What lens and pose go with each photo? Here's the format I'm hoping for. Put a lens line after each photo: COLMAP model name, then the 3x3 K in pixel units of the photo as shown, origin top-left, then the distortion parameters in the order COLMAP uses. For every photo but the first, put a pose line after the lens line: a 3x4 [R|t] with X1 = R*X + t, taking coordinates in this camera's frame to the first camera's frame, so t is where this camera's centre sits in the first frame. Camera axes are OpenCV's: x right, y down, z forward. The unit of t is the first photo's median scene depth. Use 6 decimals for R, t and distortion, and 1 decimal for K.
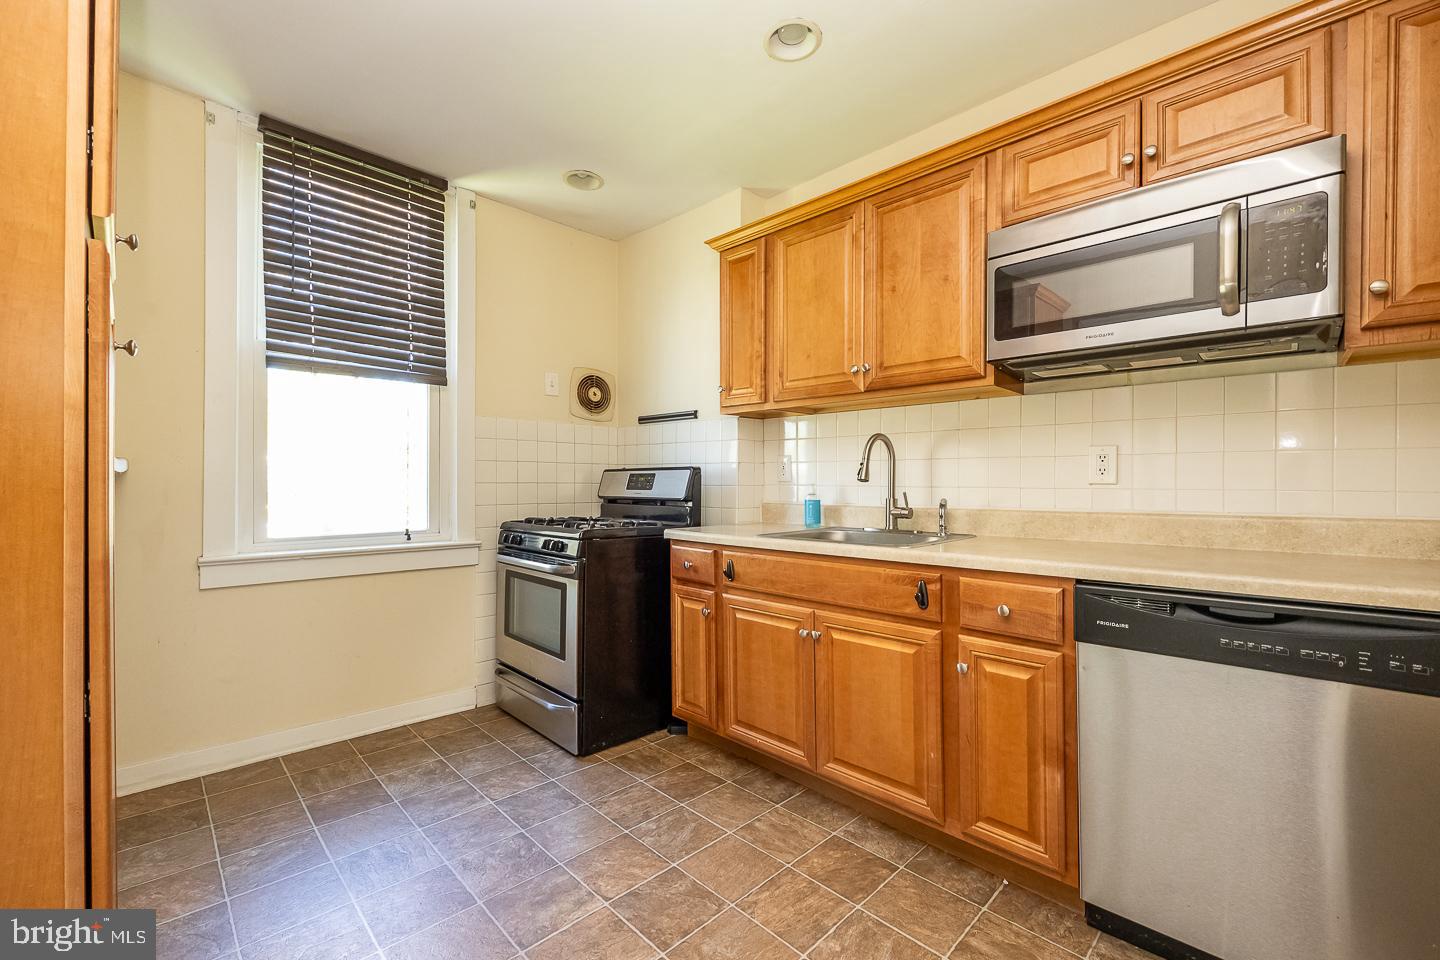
lens RADIAL K [[584.7, 0, 726.9], [0, 584.7, 480.7], [0, 0, 1]] dist [-0.002638, -0.000065]
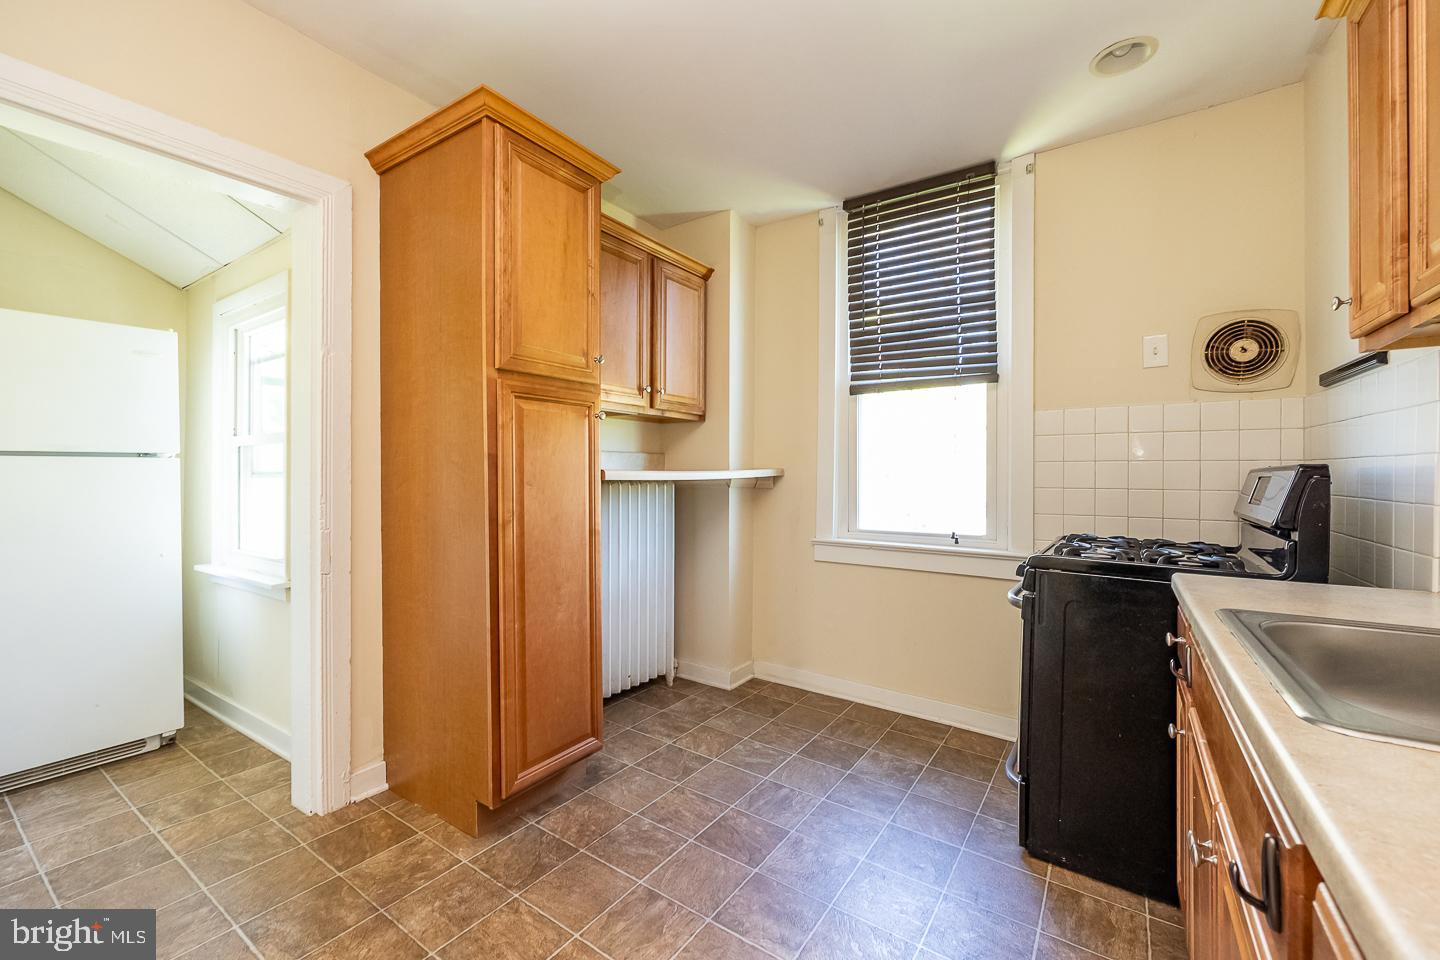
lens RADIAL K [[590.7, 0, 720.0], [0, 590.7, 480.0], [0, 0, 1]] dist [-0.003036, 0.000079]
pose [[0.182232, 0.006534, -0.983234, 0.422456], [-0.001471, 0.999979, 0.006373, -0.015049], [0.983254, 0.000285, 0.182238, 0.467645]]
